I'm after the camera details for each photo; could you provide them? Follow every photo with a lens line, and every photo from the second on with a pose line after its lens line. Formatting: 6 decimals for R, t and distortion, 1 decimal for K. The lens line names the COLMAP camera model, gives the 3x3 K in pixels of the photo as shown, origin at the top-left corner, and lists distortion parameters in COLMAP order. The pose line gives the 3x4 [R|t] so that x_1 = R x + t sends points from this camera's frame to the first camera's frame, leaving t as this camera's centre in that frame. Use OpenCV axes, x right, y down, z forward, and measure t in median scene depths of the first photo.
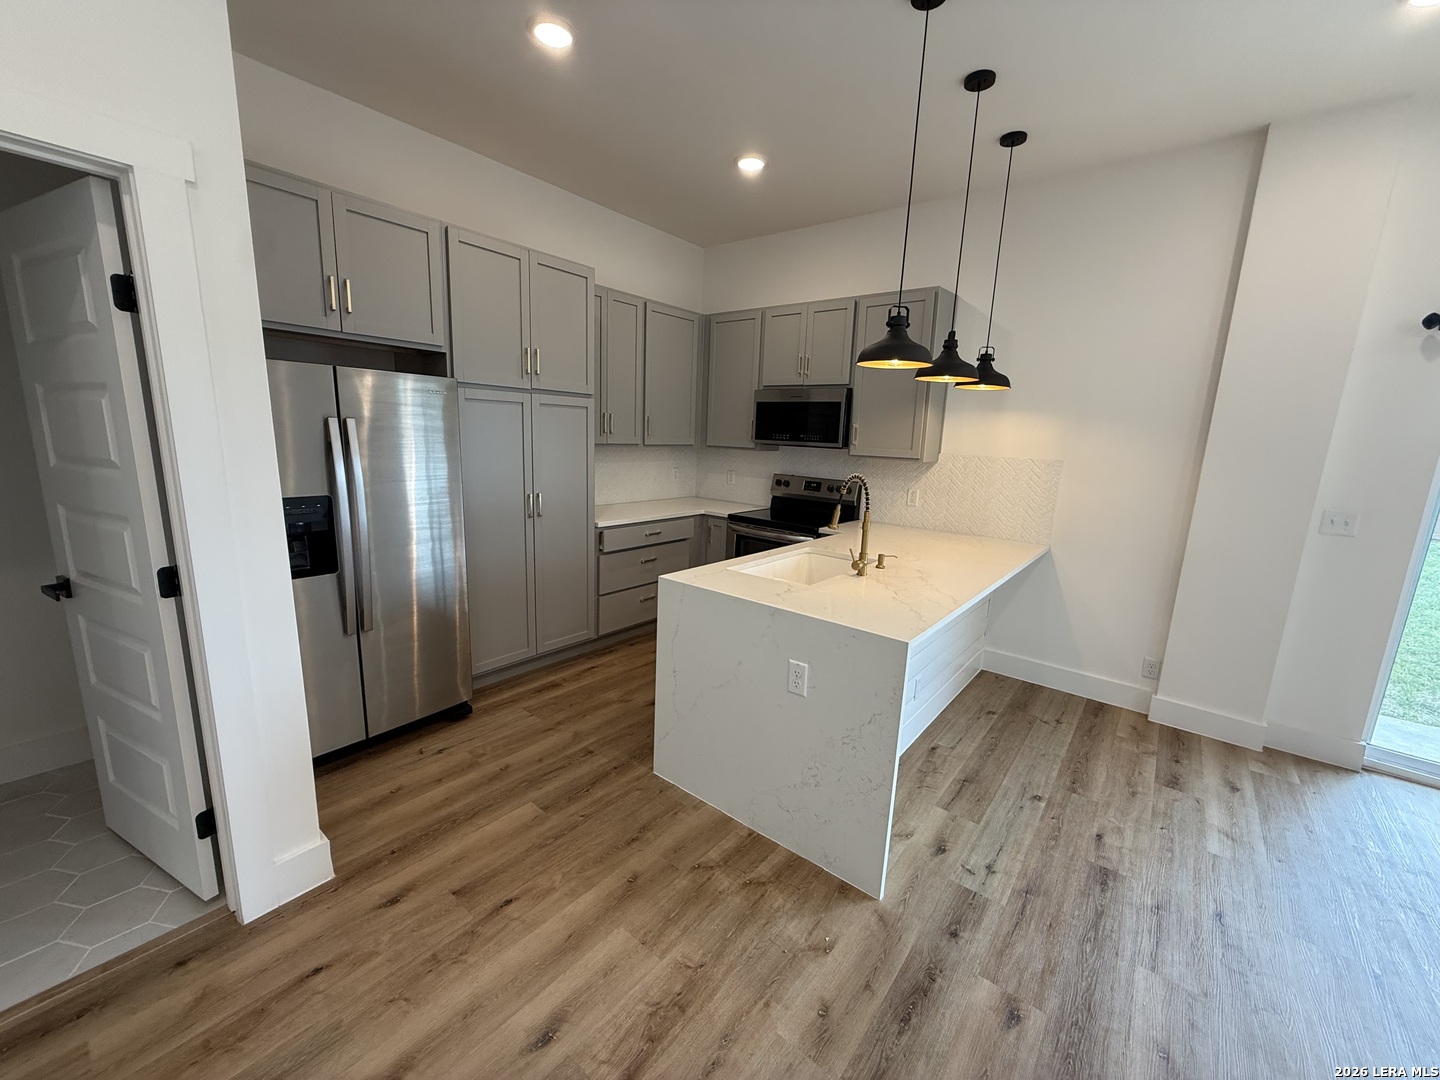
lens RADIAL K [[570.3, 0, 720.0], [0, 570.3, 540.0], [0, 0, 1]] dist [0.001715, 0.000164]
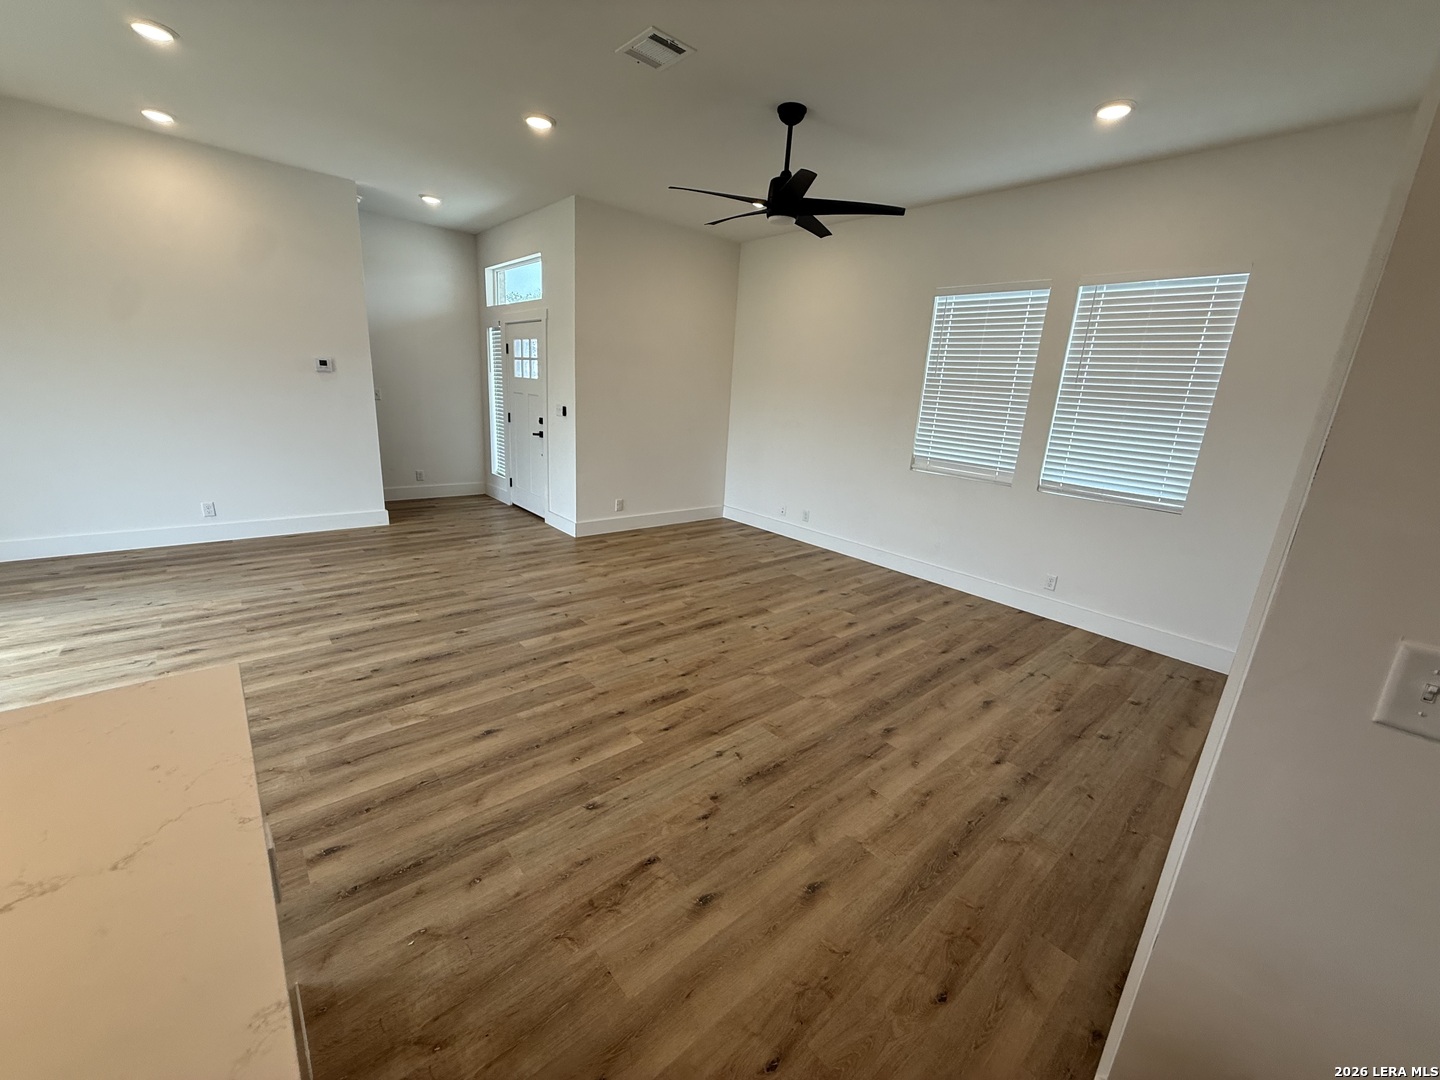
lens RADIAL K [[570.3, 0, 720.0], [0, 570.3, 540.0], [0, 0, 1]] dist [0.001715, 0.000164]
pose [[-0.979696, -0.143143, 0.140380, -0.359190], [-0.068032, 0.895989, 0.438835, -0.335206], [-0.188595, 0.420374, -0.887534, 1.583600]]
